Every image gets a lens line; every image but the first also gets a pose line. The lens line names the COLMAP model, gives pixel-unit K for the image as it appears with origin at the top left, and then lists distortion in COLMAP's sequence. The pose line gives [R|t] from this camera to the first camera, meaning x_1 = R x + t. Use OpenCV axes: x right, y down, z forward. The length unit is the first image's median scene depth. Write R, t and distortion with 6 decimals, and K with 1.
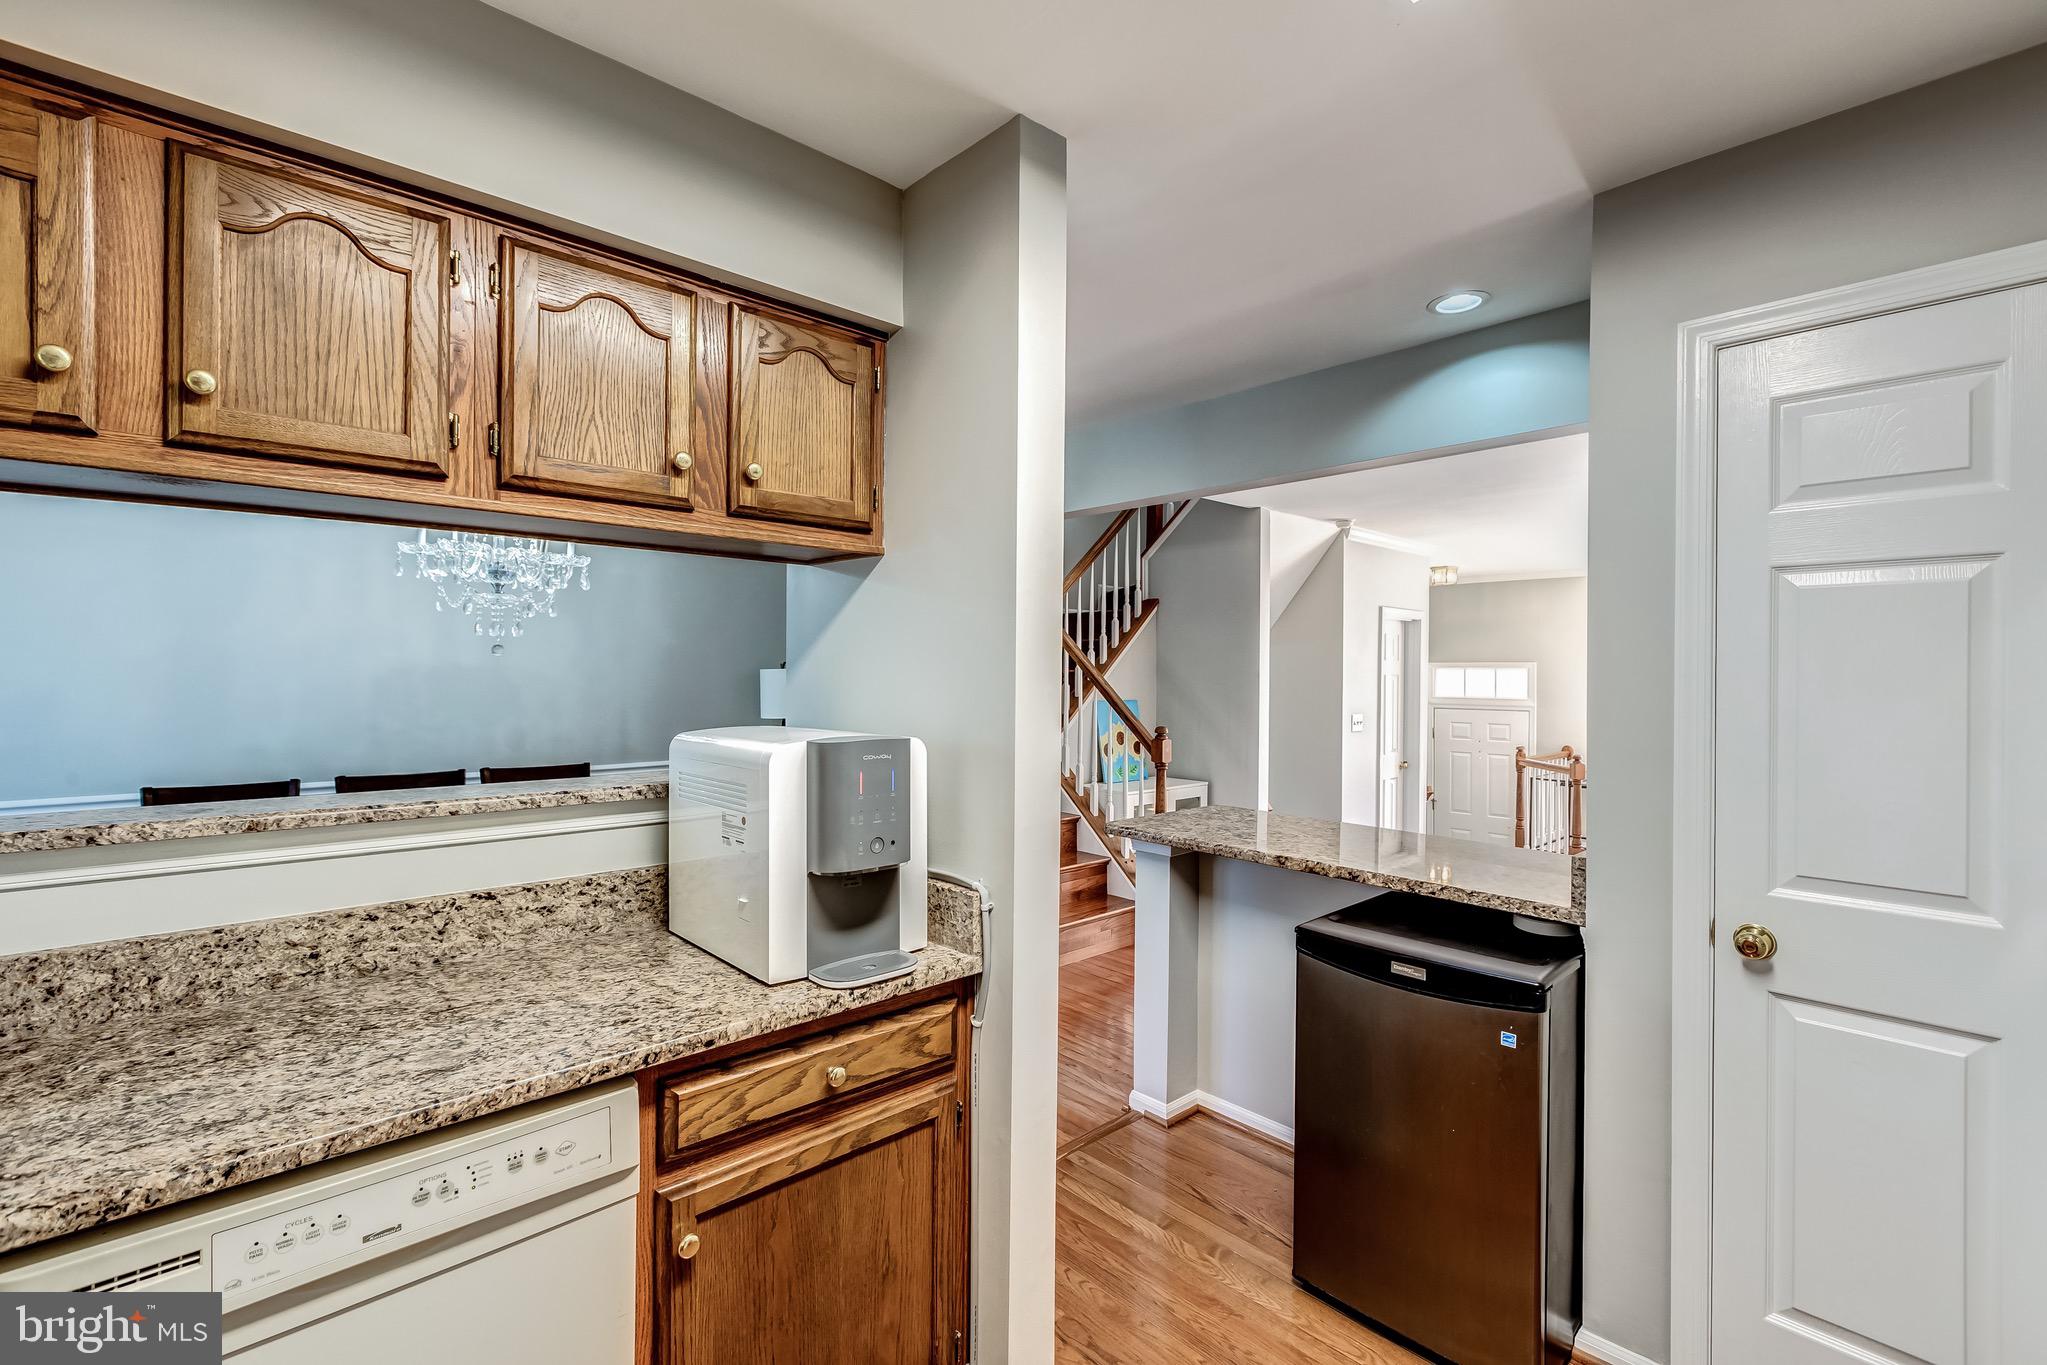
lens RADIAL K [[908.2, 0, 1015.2], [0, 908.2, 673.8], [0, 0, 1]] dist [0.002234, 0.000350]
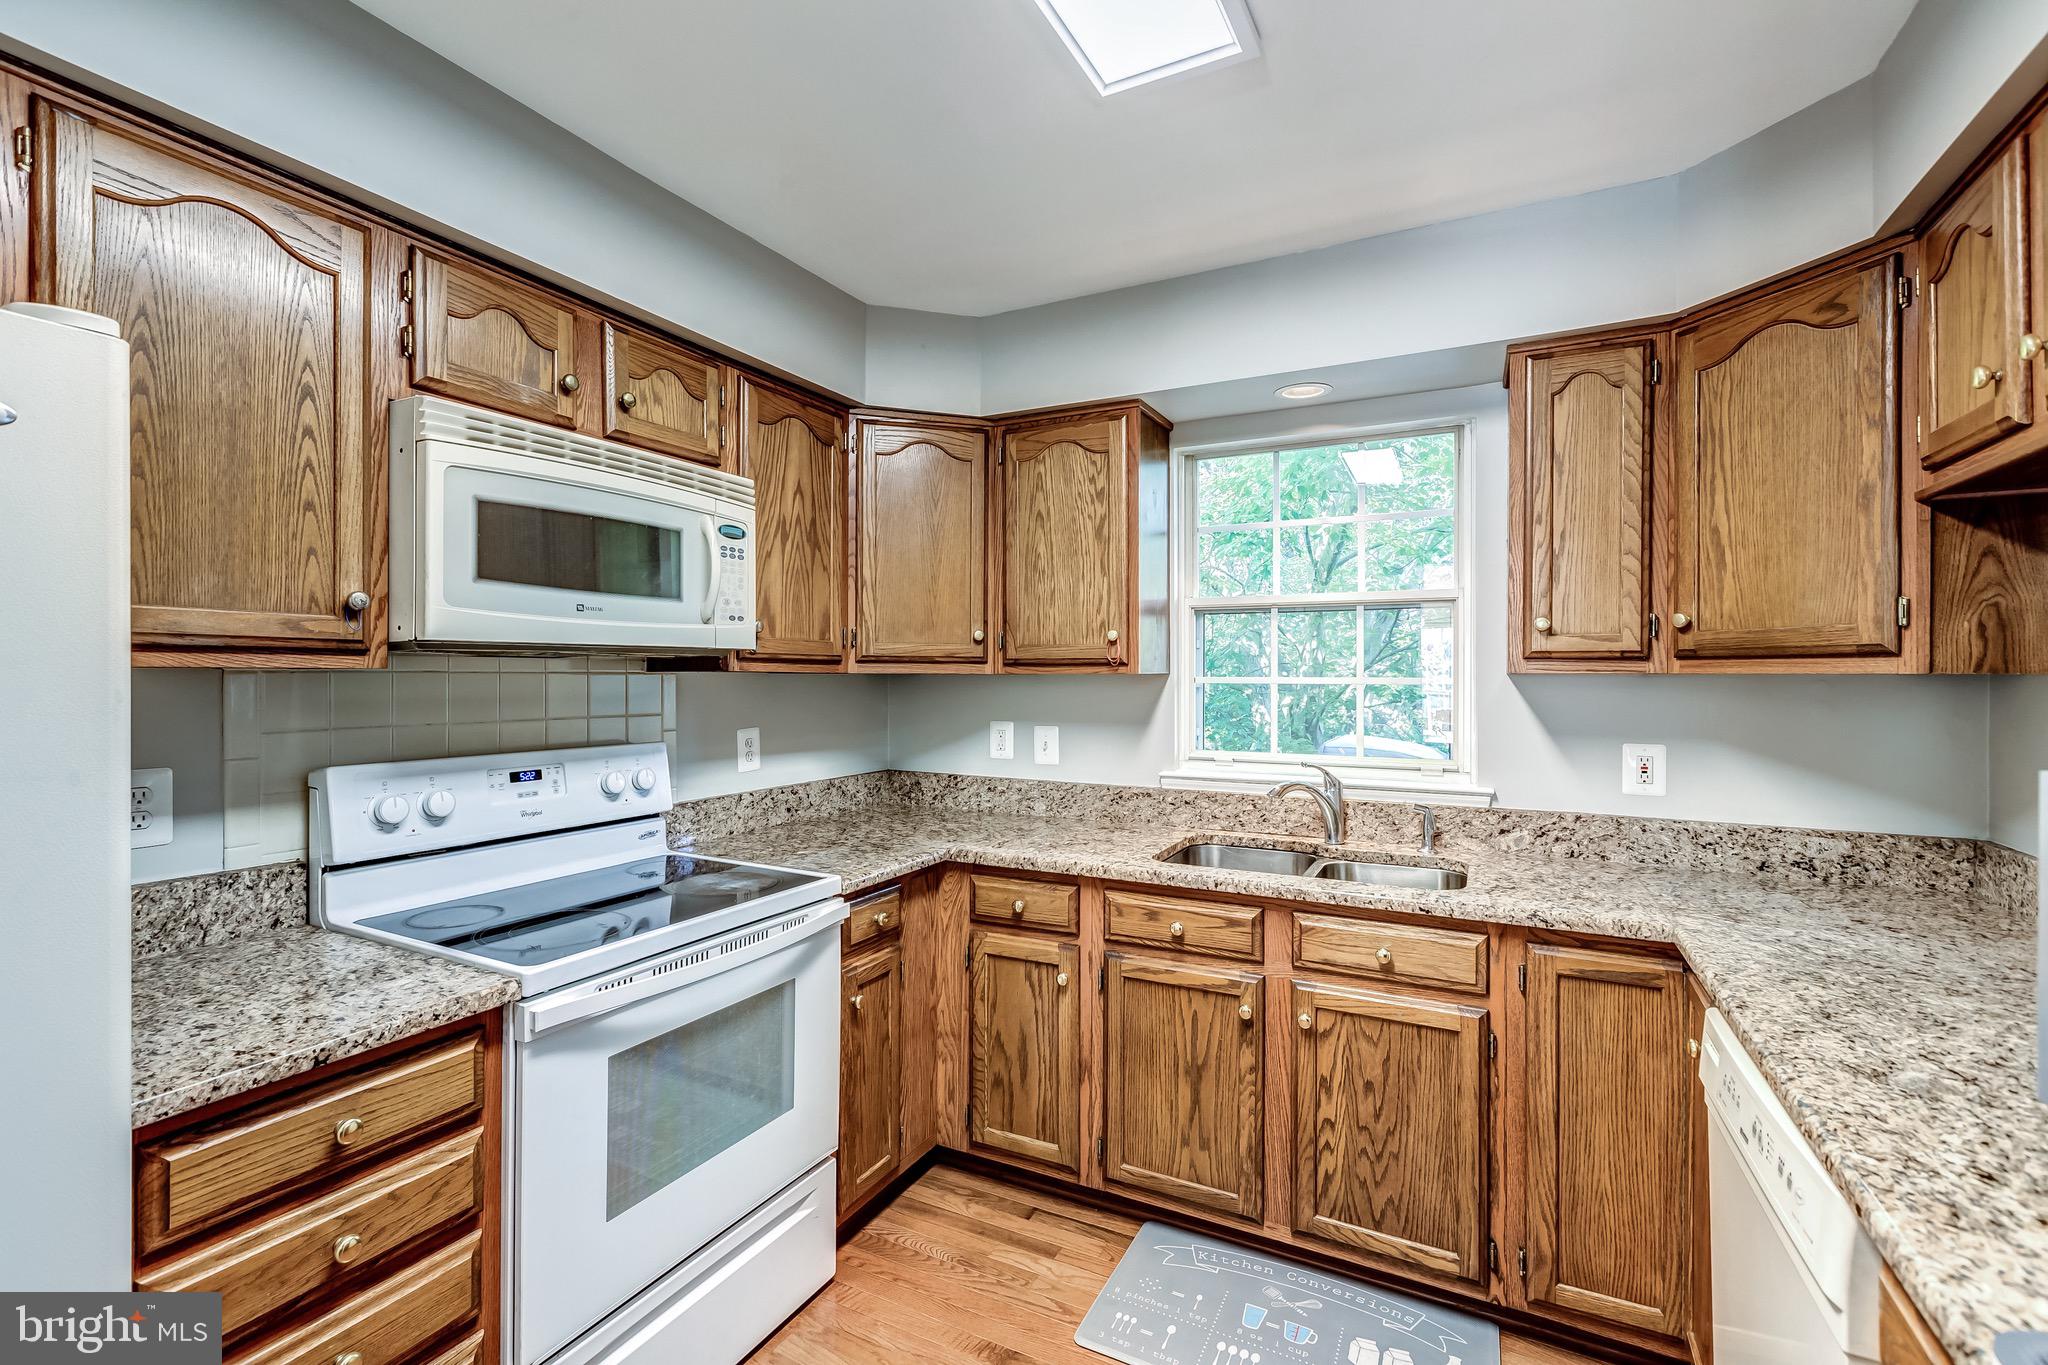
lens RADIAL K [[908.6, 0, 1015.7], [0, 908.6, 673.8], [0, 0, 1]] dist [0.002234, 0.000350]
pose [[-0.941279, -0.007641, -0.337544, 0.404594], [-0.007629, 0.999970, -0.001363, 0.038108], [0.337545, 0.001293, -0.941309, 1.315984]]
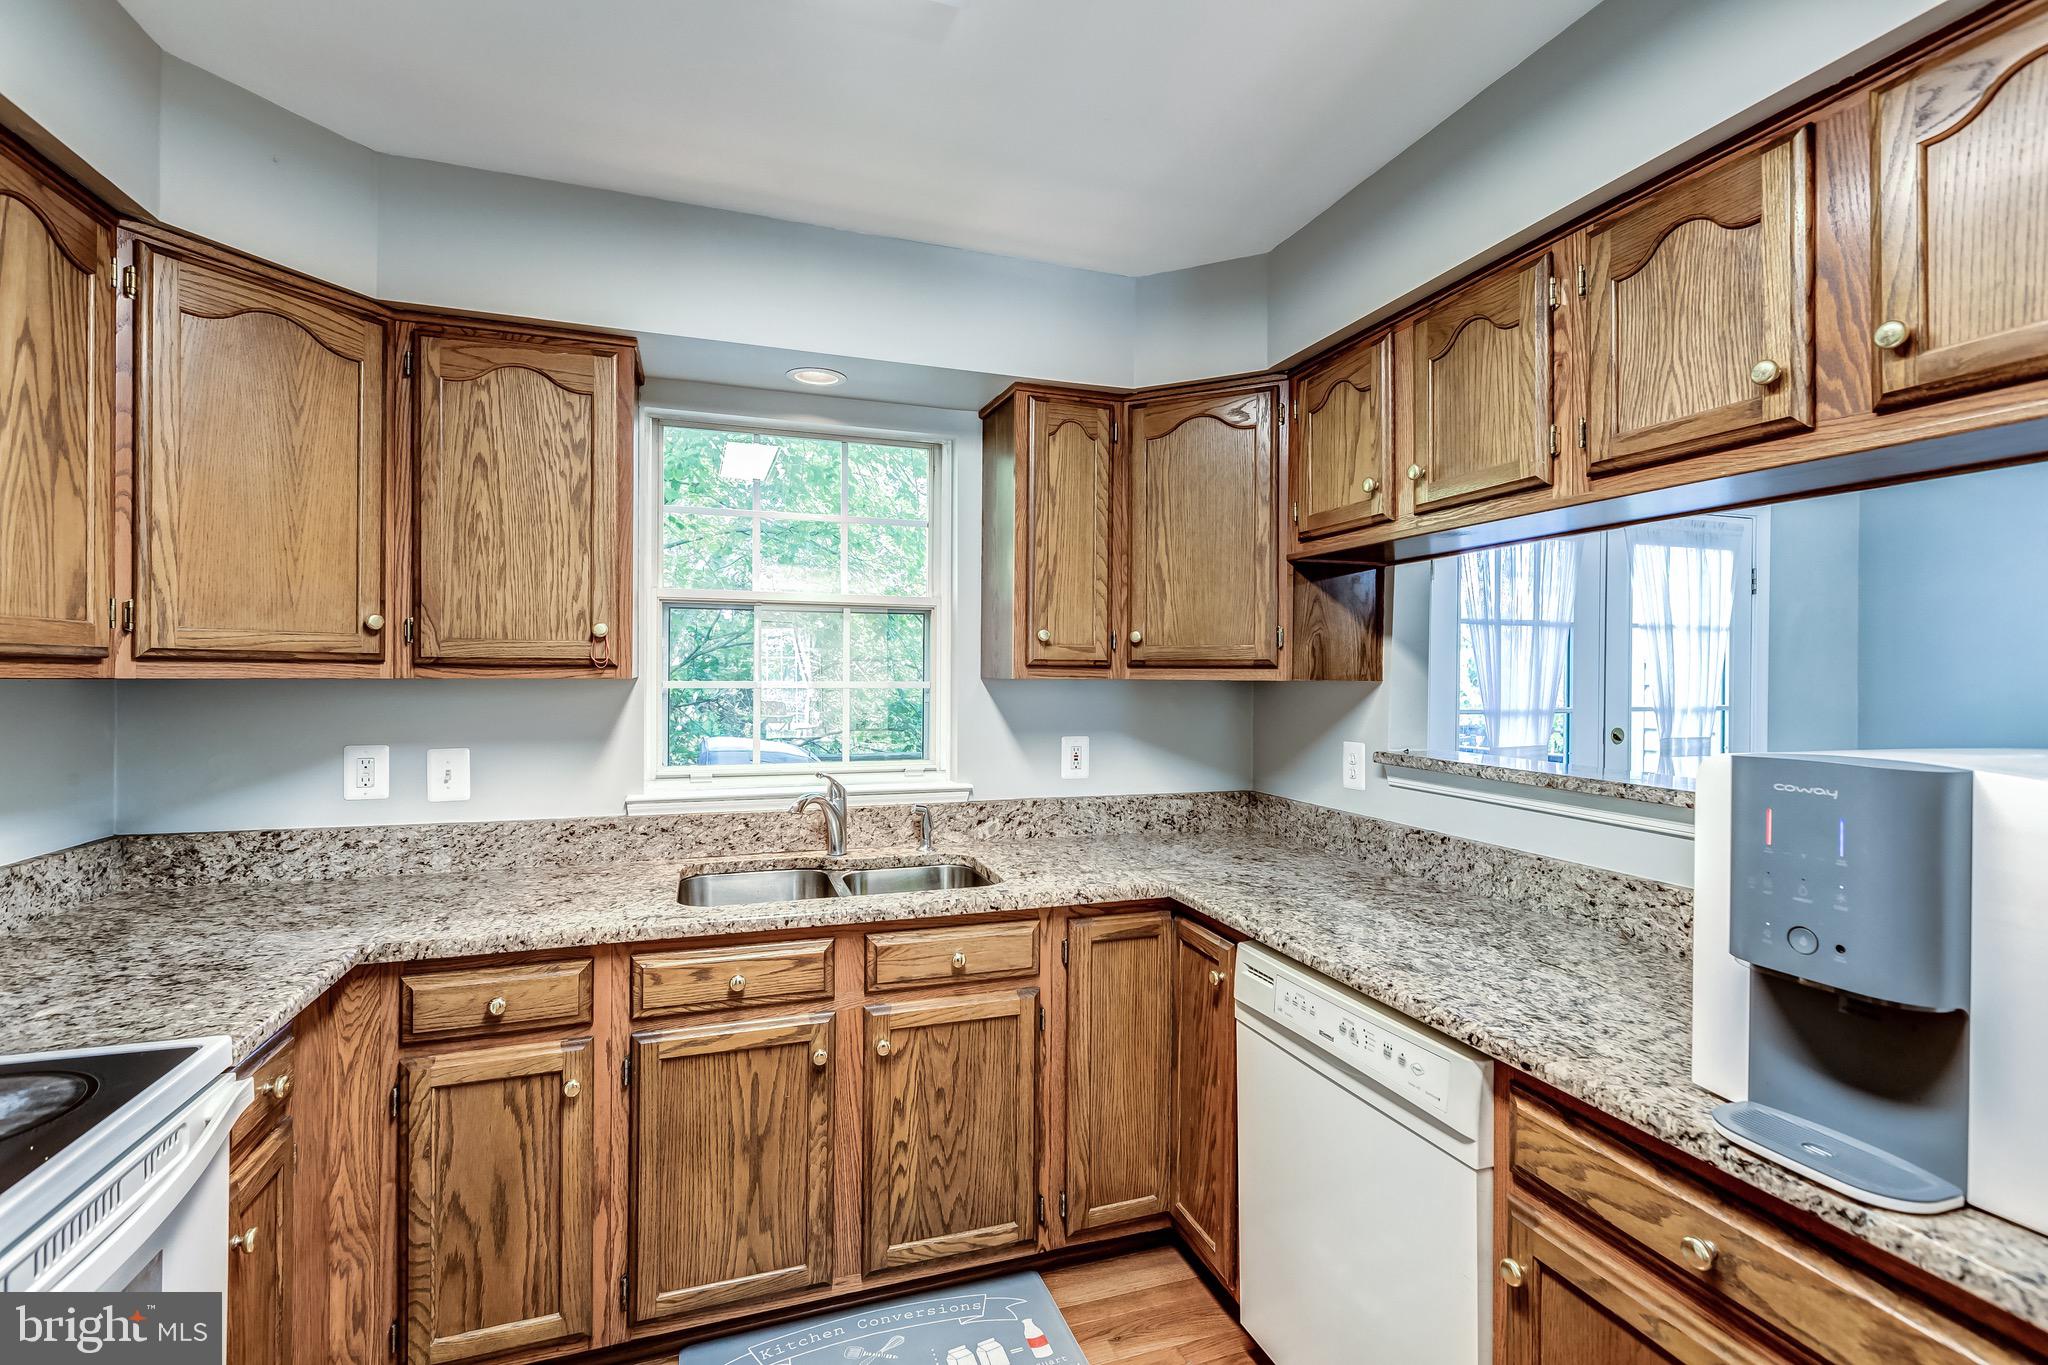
lens RADIAL K [[908.6, 0, 1015.7], [0, 908.6, 673.8], [0, 0, 1]] dist [0.002234, 0.000350]
pose [[-0.404267, -0.006932, -0.914615, 0.651229], [-0.008983, 0.999953, -0.003609, 0.025767], [0.914597, 0.006757, -0.404310, 0.848062]]
